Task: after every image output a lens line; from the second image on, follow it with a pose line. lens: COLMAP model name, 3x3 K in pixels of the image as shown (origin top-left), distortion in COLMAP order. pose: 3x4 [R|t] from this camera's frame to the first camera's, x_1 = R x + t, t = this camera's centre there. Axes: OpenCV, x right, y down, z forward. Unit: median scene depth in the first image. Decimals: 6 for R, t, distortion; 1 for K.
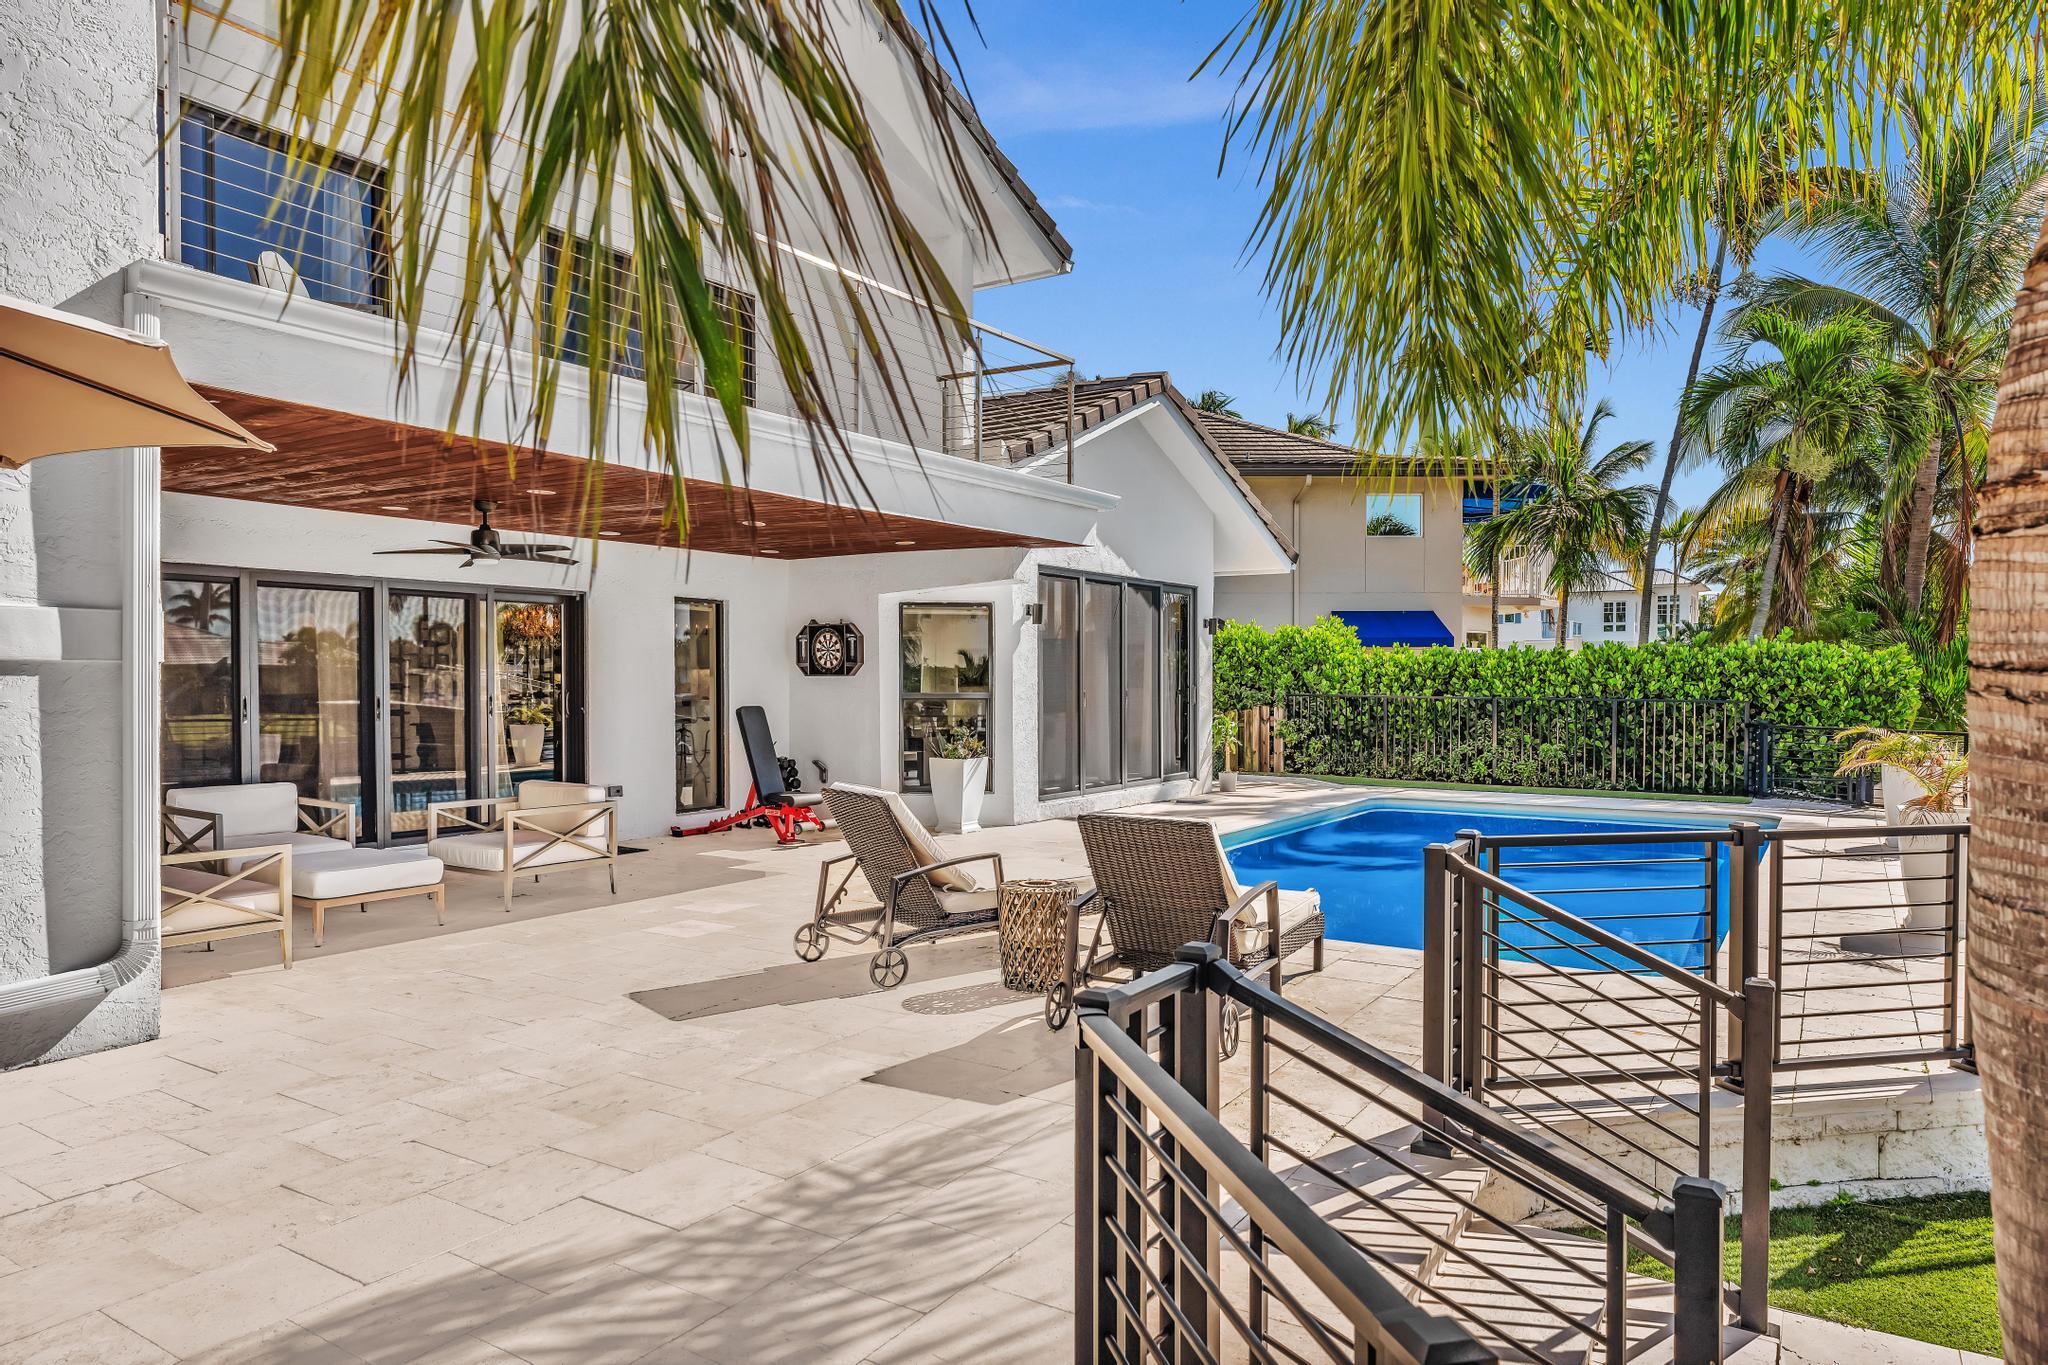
lens RADIAL K [[1305.4, 0, 1034.0], [0, 1305.4, 708.1], [0, 0, 1]] dist [-0.010192, -0.004039]
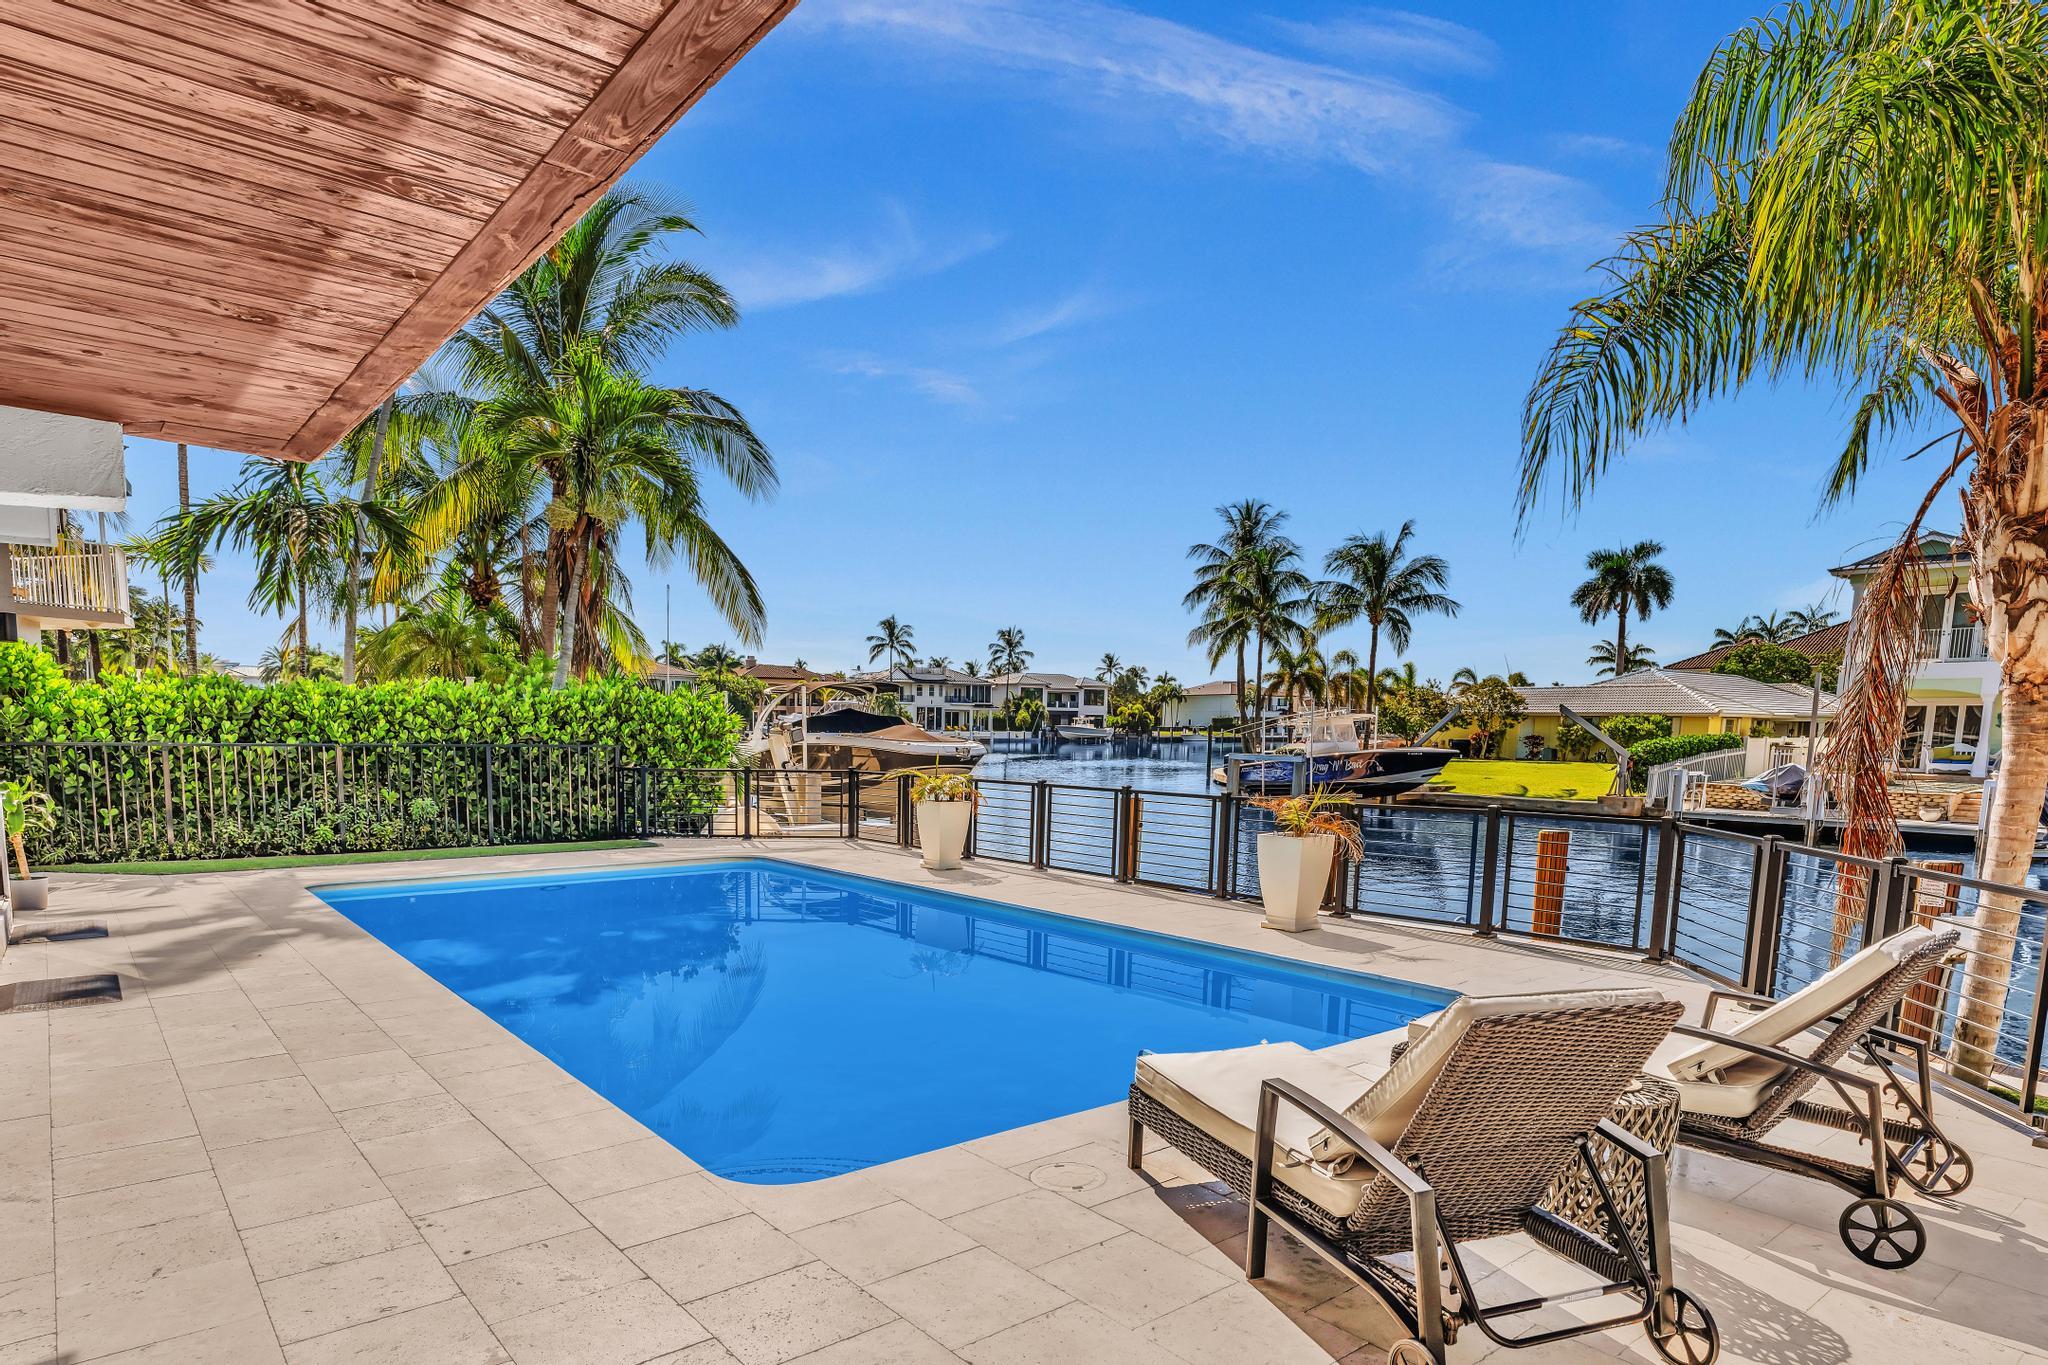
lens RADIAL K [[1163.2, 0, 998.9], [0, 1163.2, 872.9], [0, 0, 1]] dist [0.005040, 0.000226]
pose [[0.313000, -0.118701, 0.942306, -0.223670], [0.013080, 0.992604, 0.120692, -0.011797], [-0.949663, -0.025451, 0.312238, 0.424481]]
